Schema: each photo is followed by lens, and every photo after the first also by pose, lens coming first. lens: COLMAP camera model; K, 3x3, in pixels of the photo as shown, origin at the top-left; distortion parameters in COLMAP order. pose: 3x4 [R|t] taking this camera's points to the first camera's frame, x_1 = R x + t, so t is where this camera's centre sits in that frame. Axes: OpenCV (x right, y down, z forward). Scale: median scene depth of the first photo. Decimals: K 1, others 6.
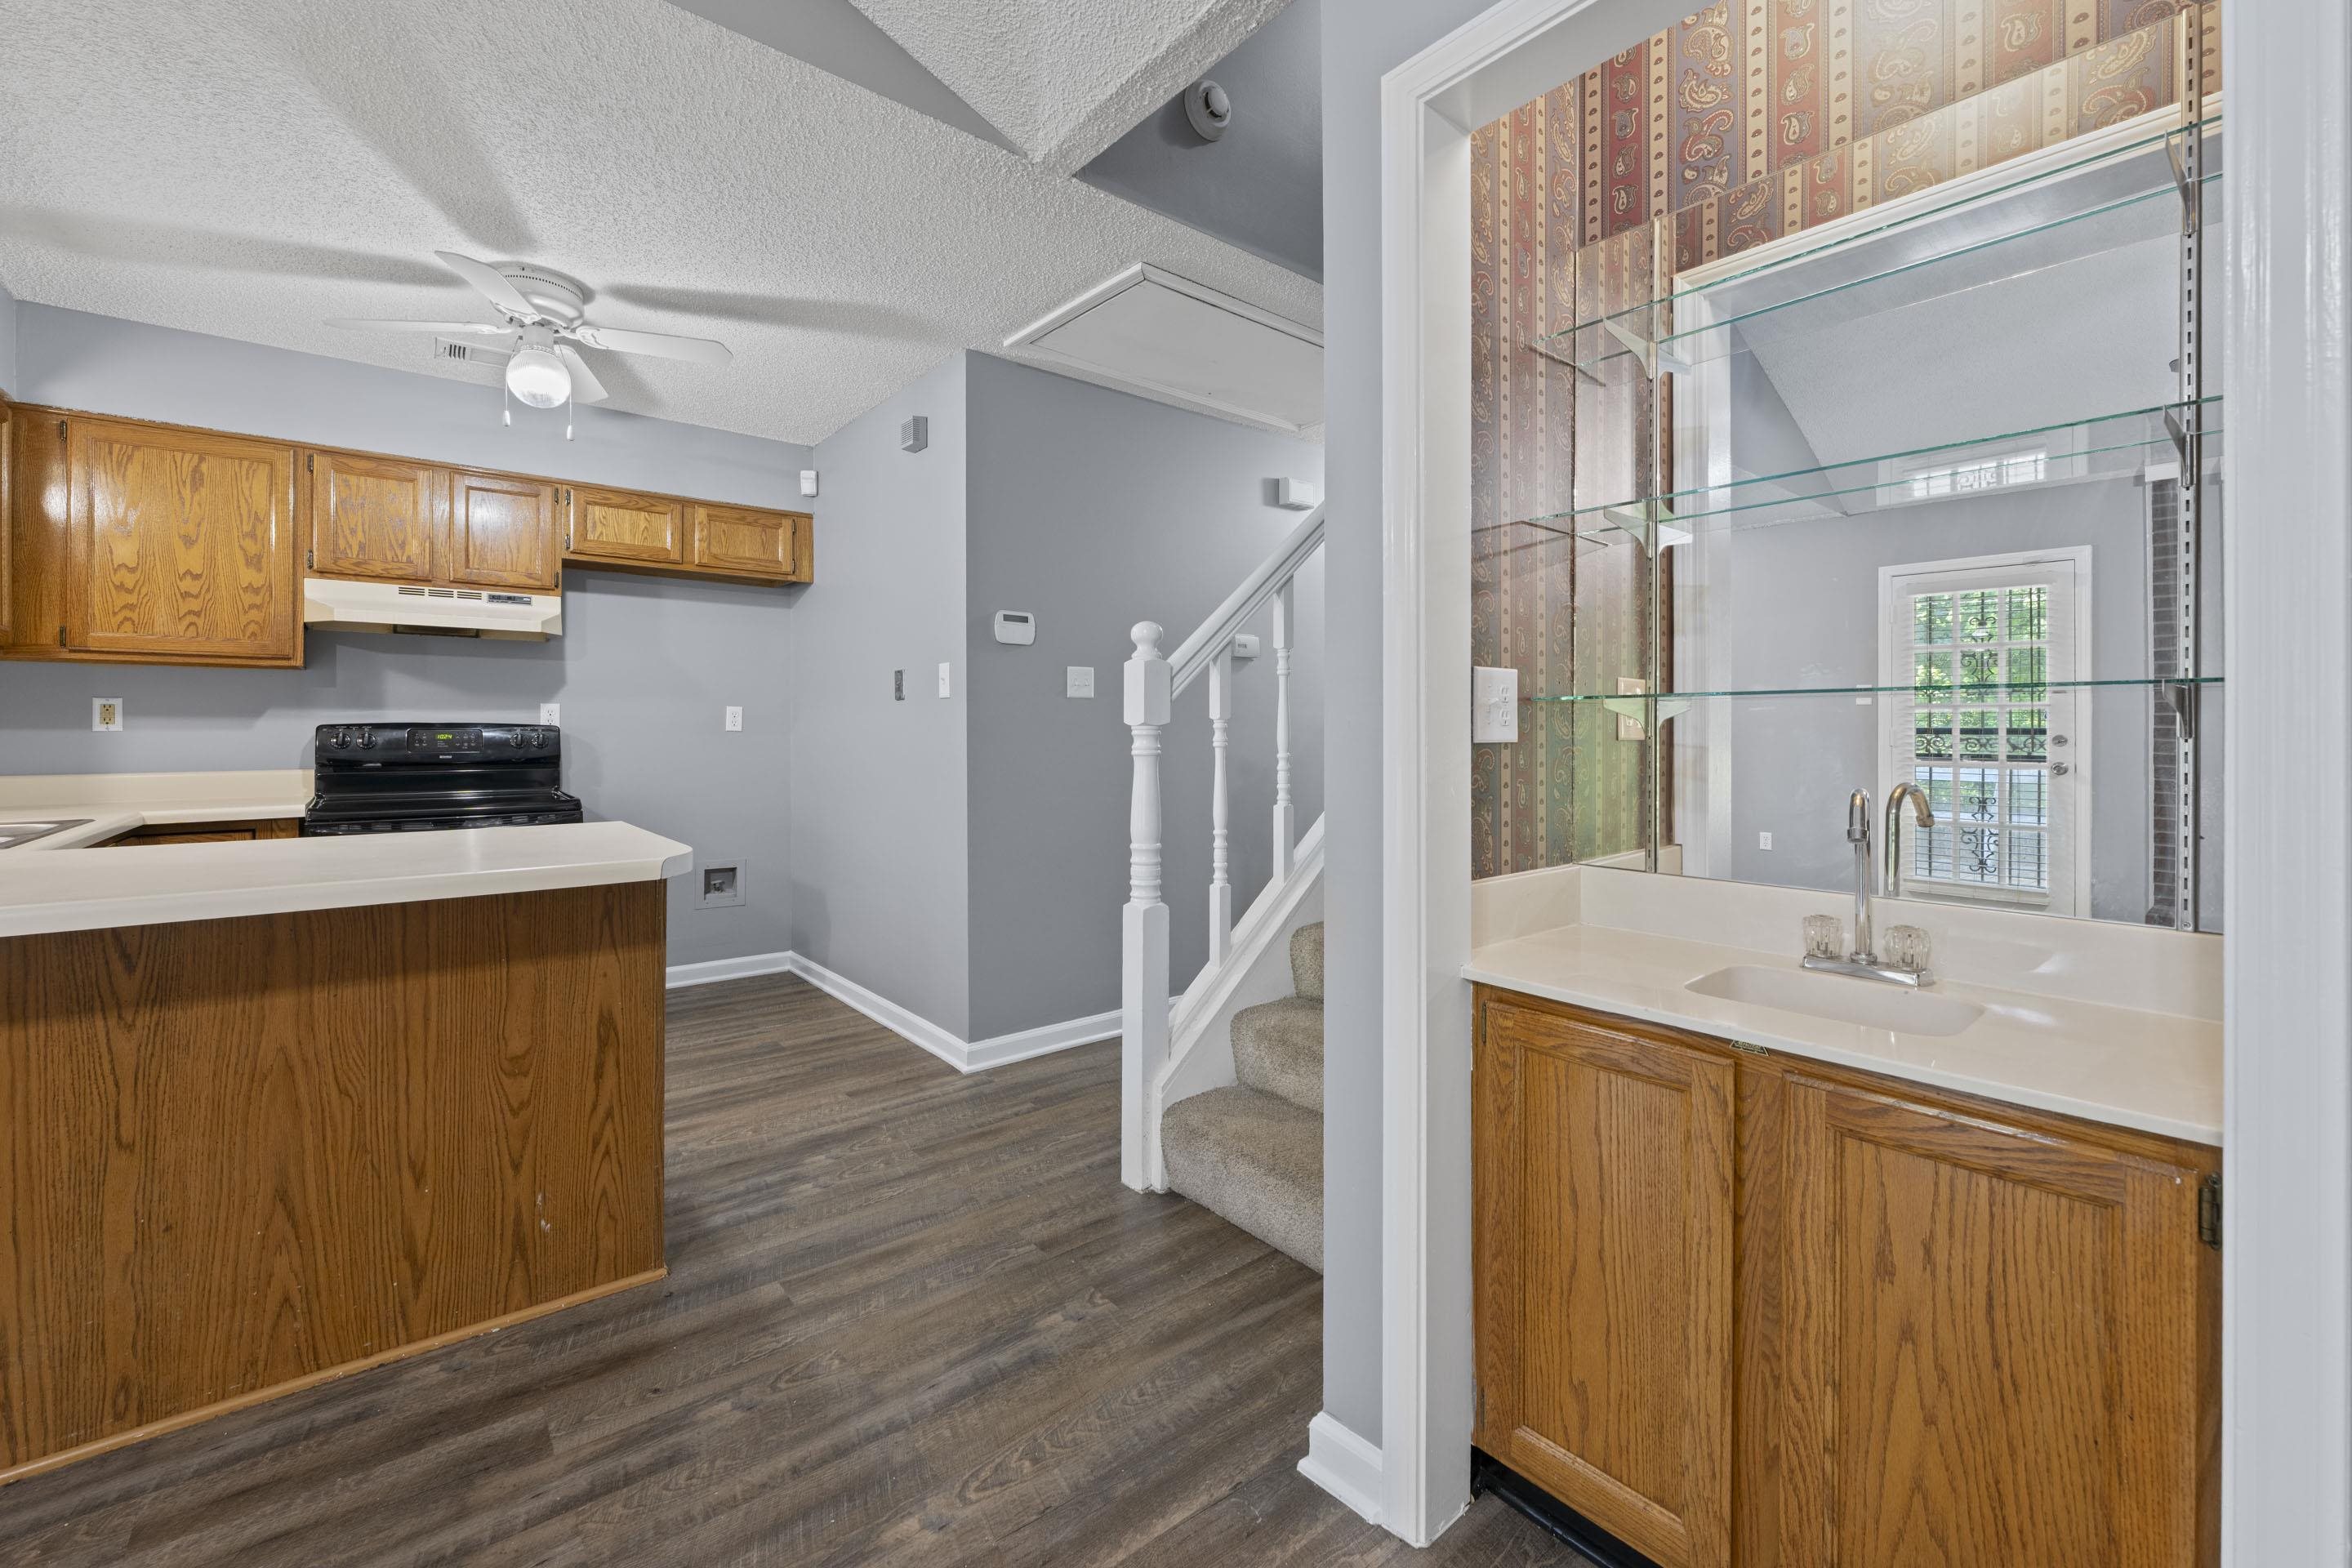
lens RADIAL K [[966.9, 0, 1180.9], [0, 966.9, 734.9], [0, 0, 1]] dist [-0.003850, -0.000681]
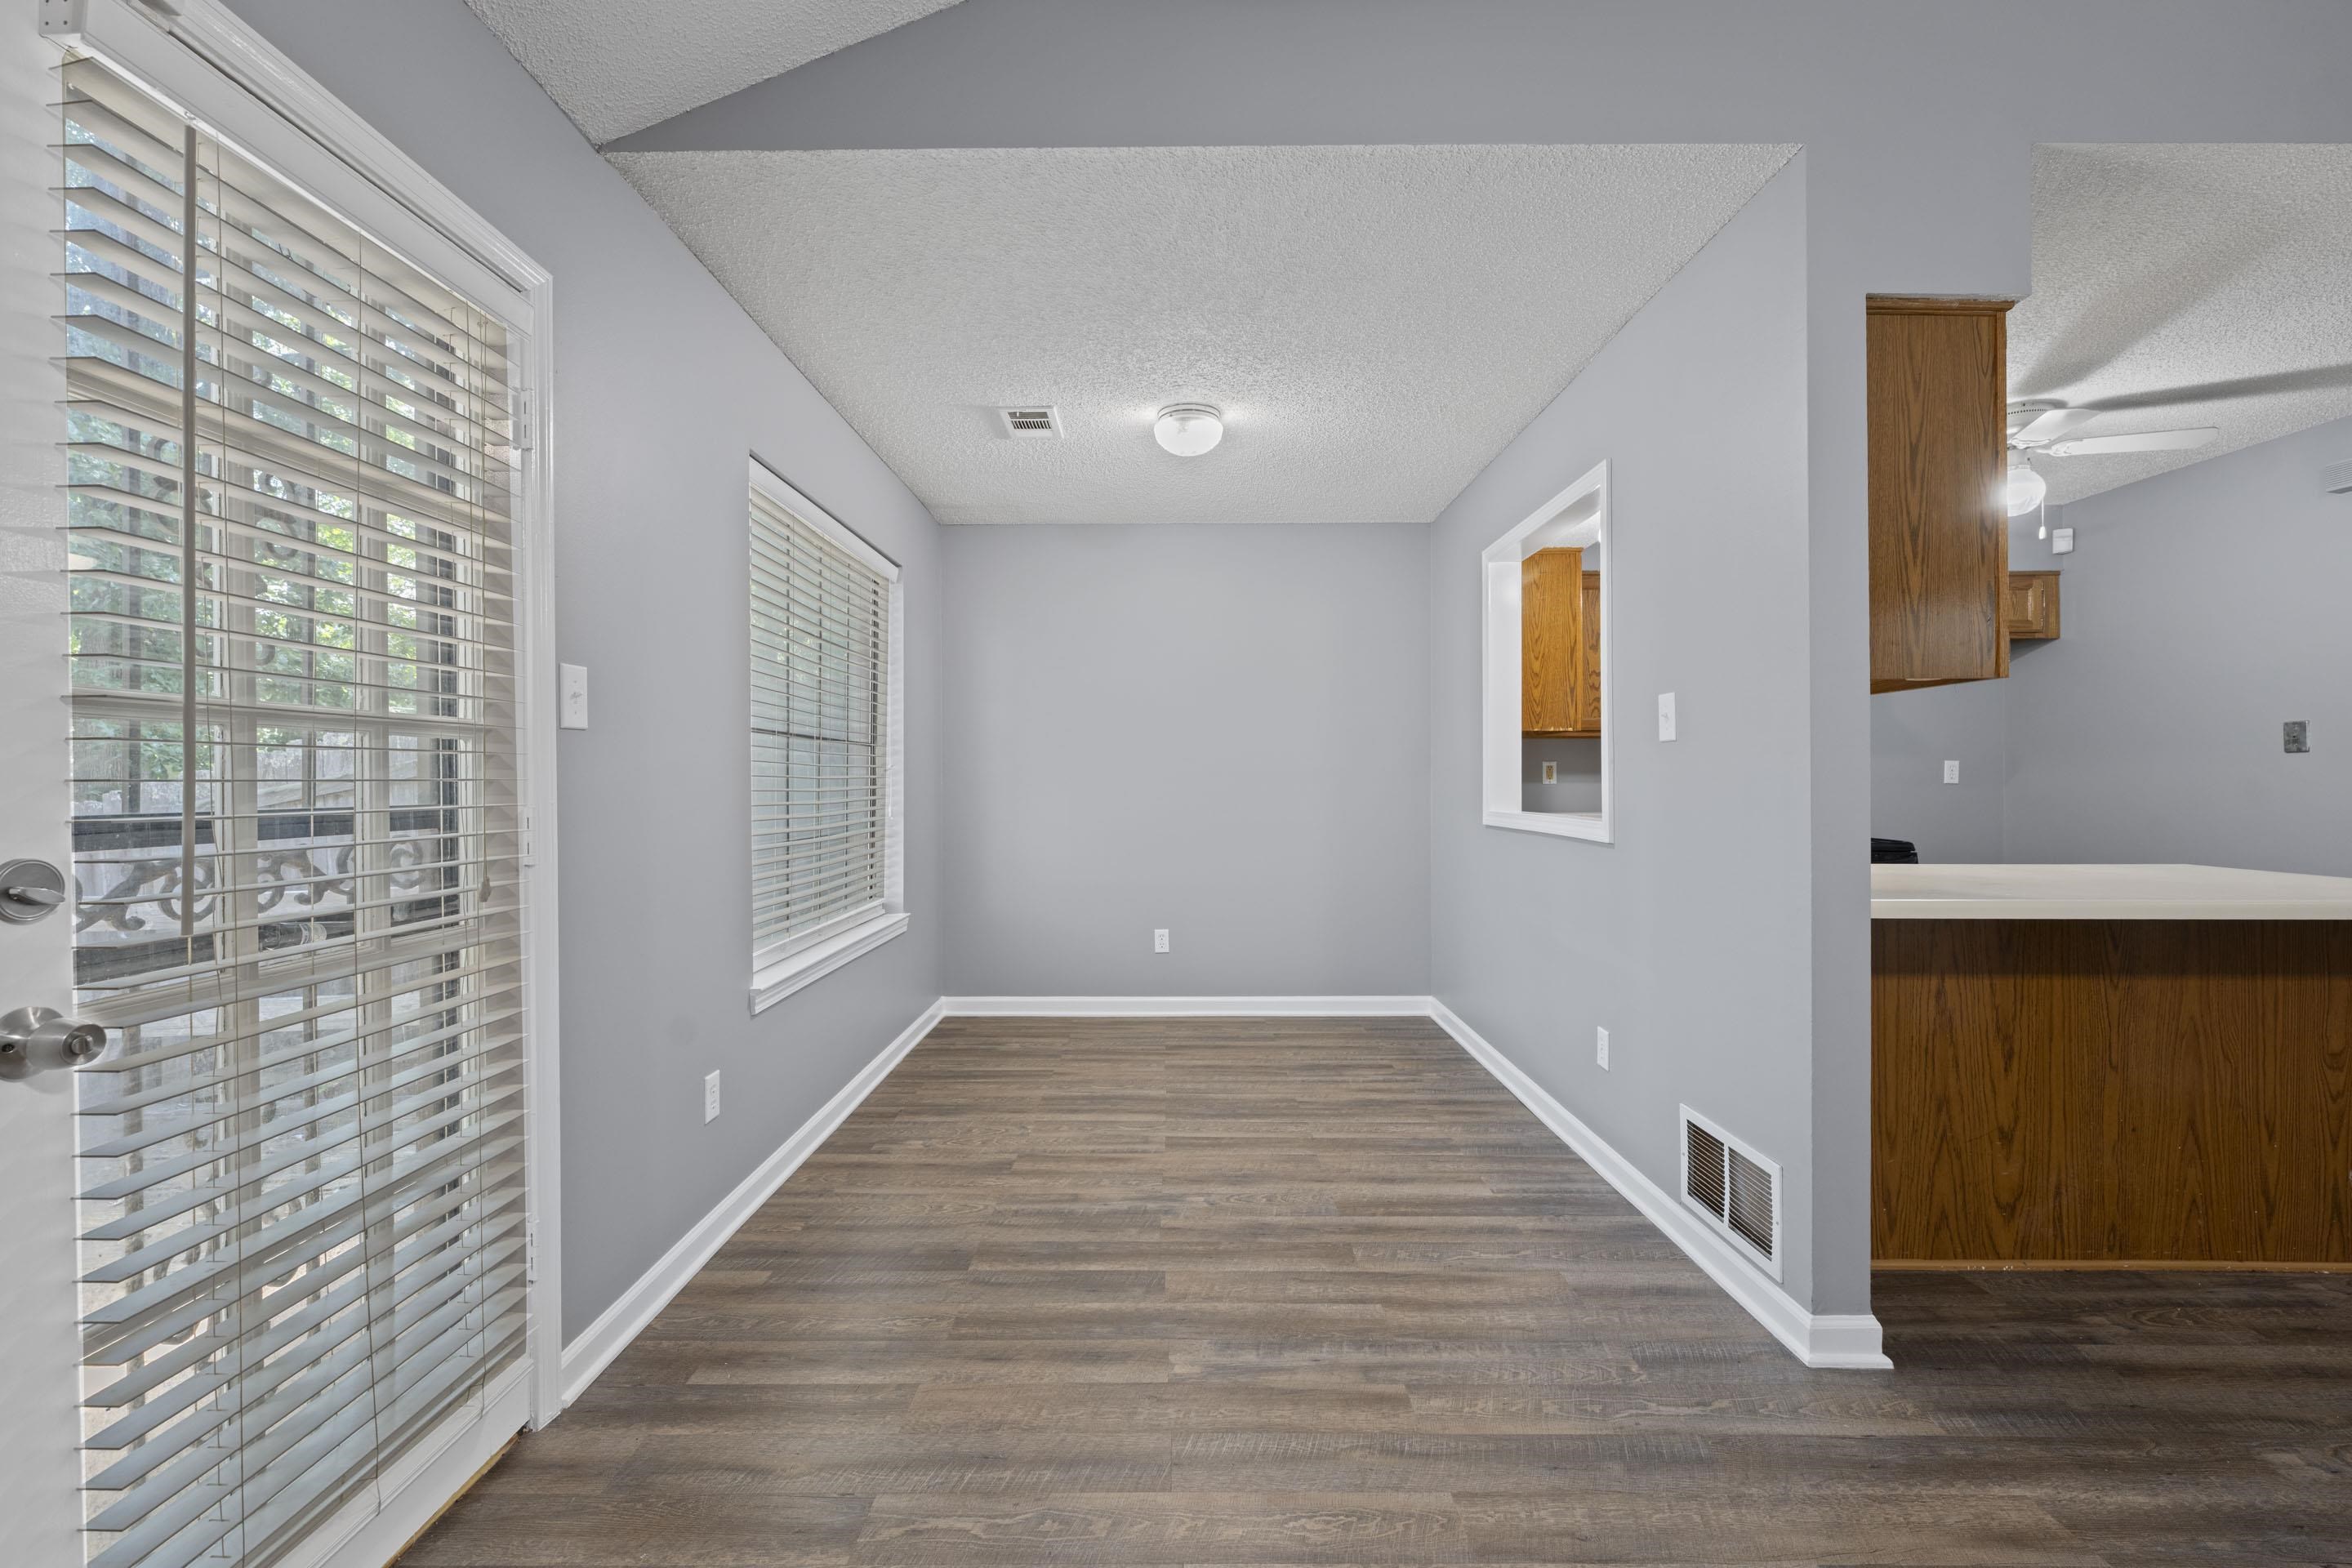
lens RADIAL K [[966.9, 0, 1166.2], [0, 966.9, 778.9], [0, 0, 1]] dist [-0.003850, -0.000681]
pose [[0.757011, -0.001034, -0.653401, -0.590696], [-0.002865, 0.999984, -0.004902, -0.002708], [0.653396, 0.005583, 0.756996, -0.517969]]
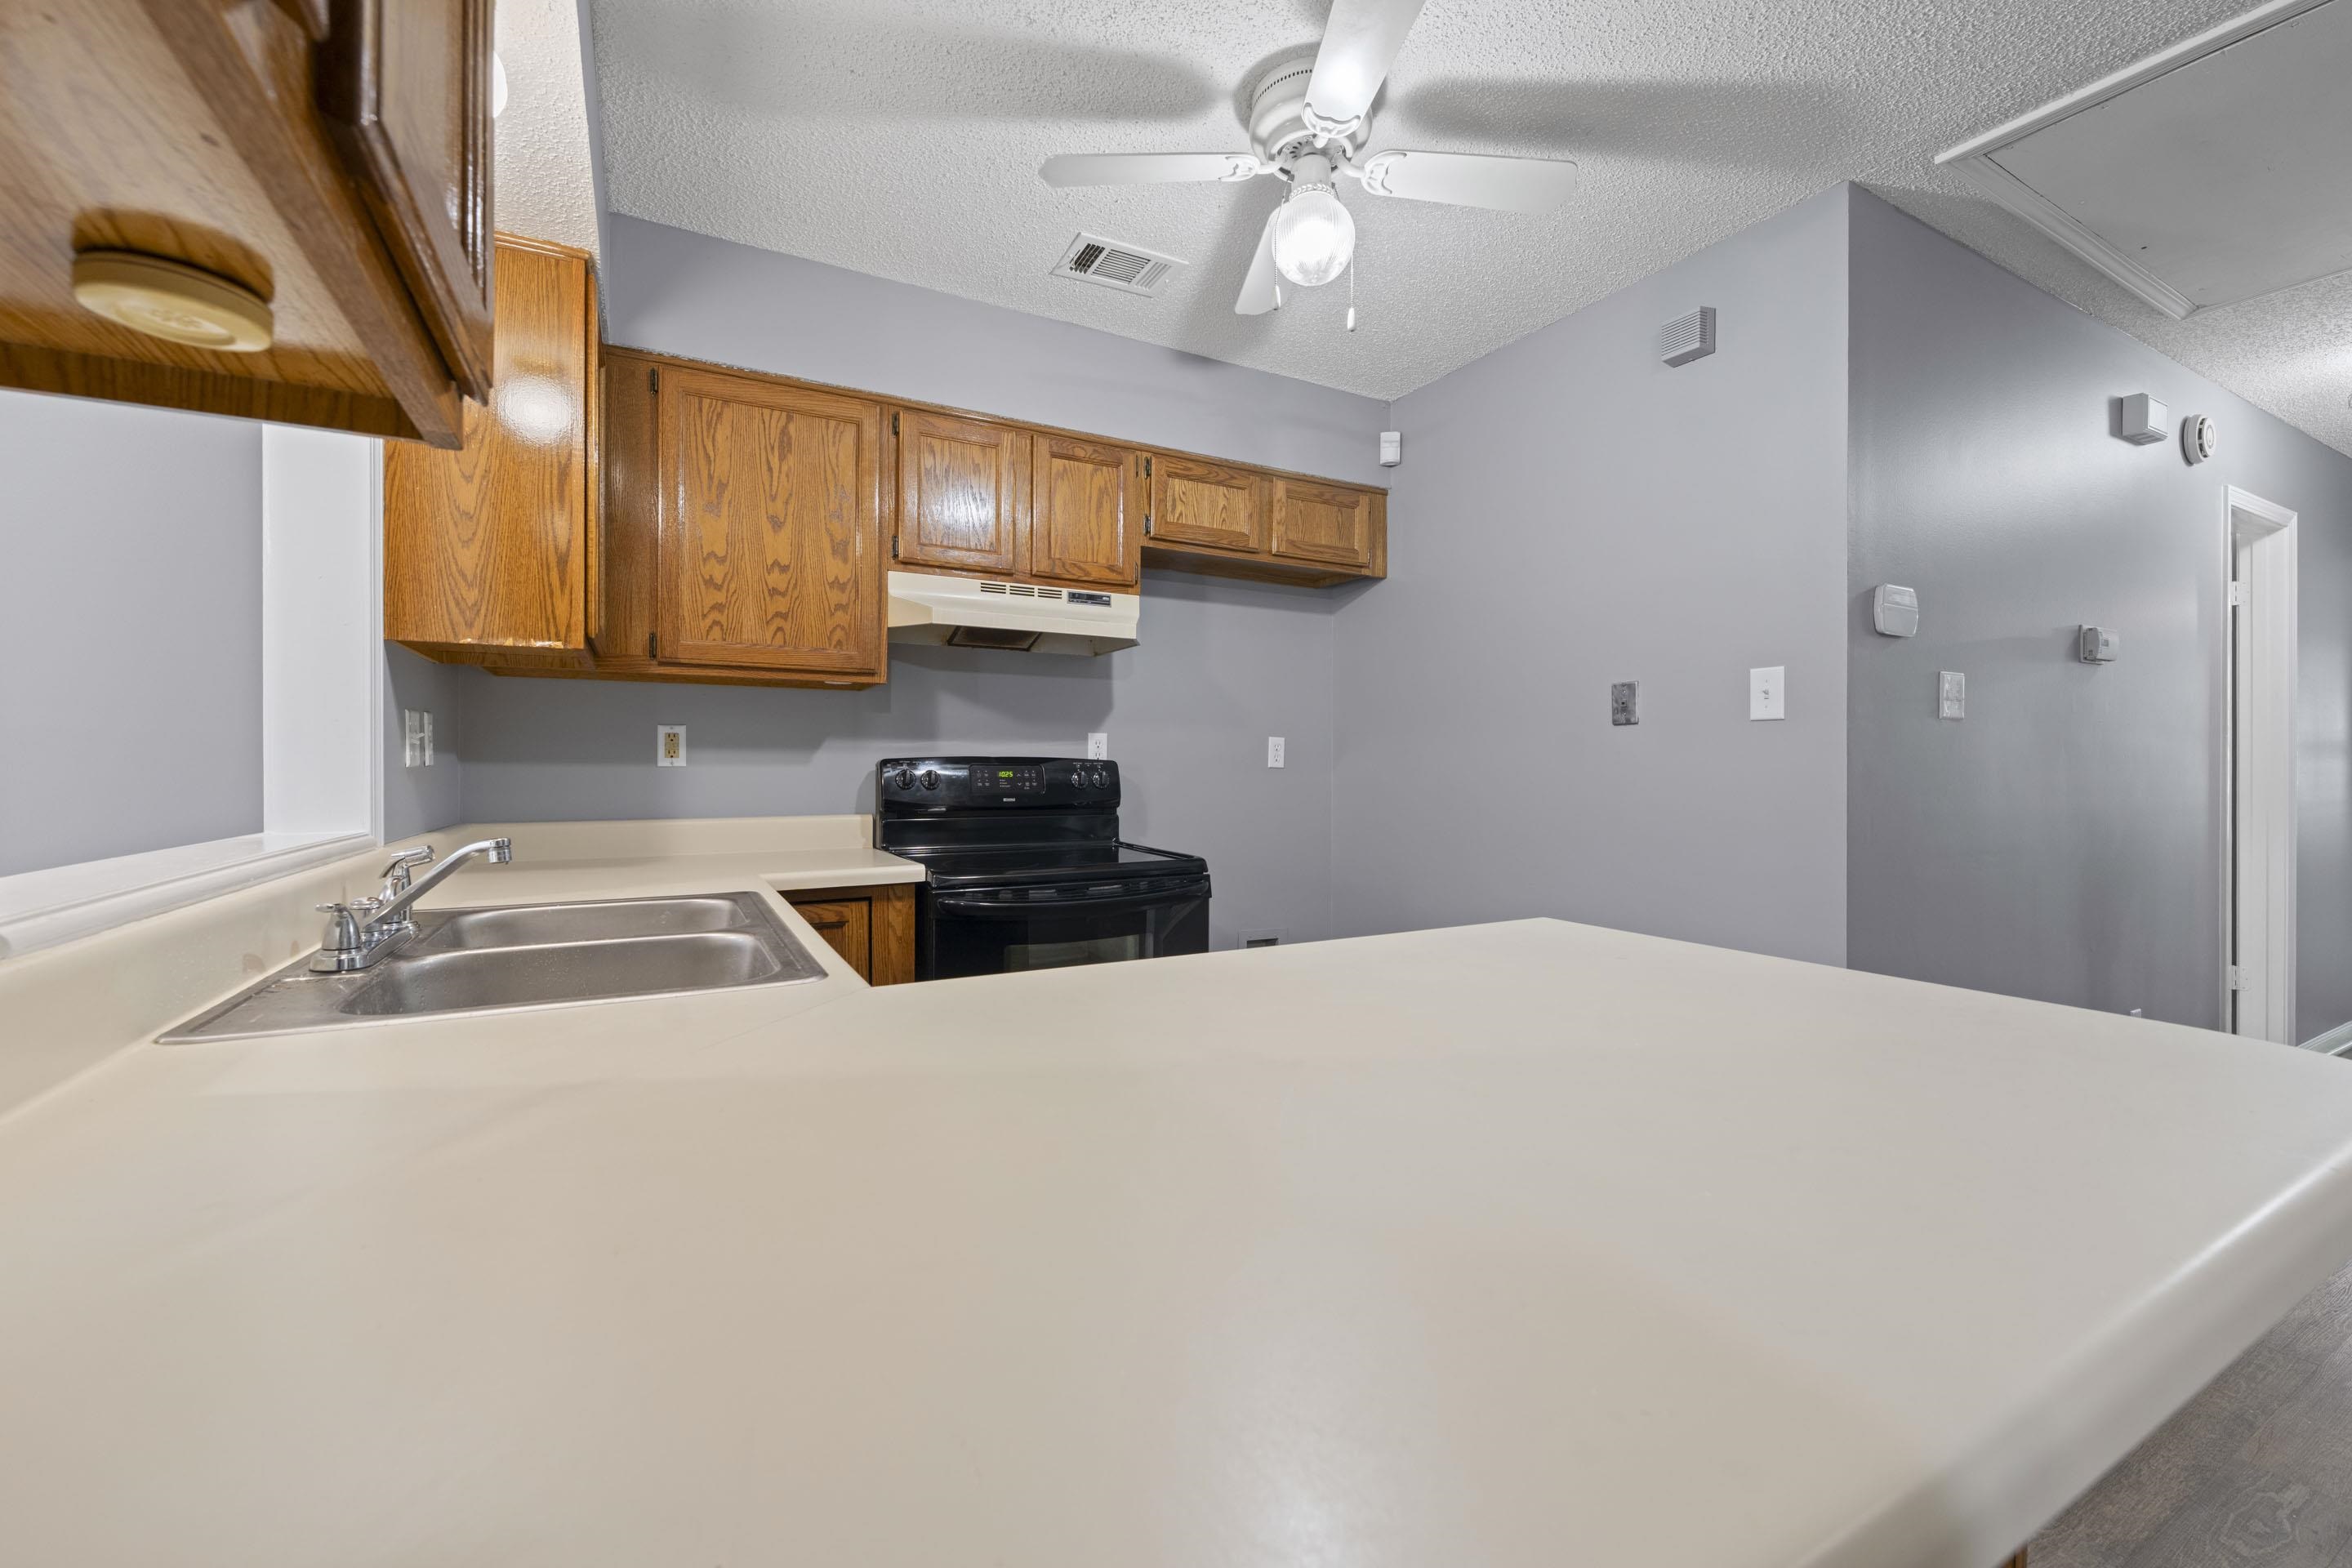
lens RADIAL K [[966.9, 0, 1182.4], [0, 966.9, 775.2], [0, 0, 1]] dist [-0.003850, -0.000681]
pose [[0.982546, 0.004373, -0.185967, -0.544448], [-0.003970, 0.999989, 0.002539, -0.000327], [0.185976, -0.001757, 0.982553, 0.282328]]
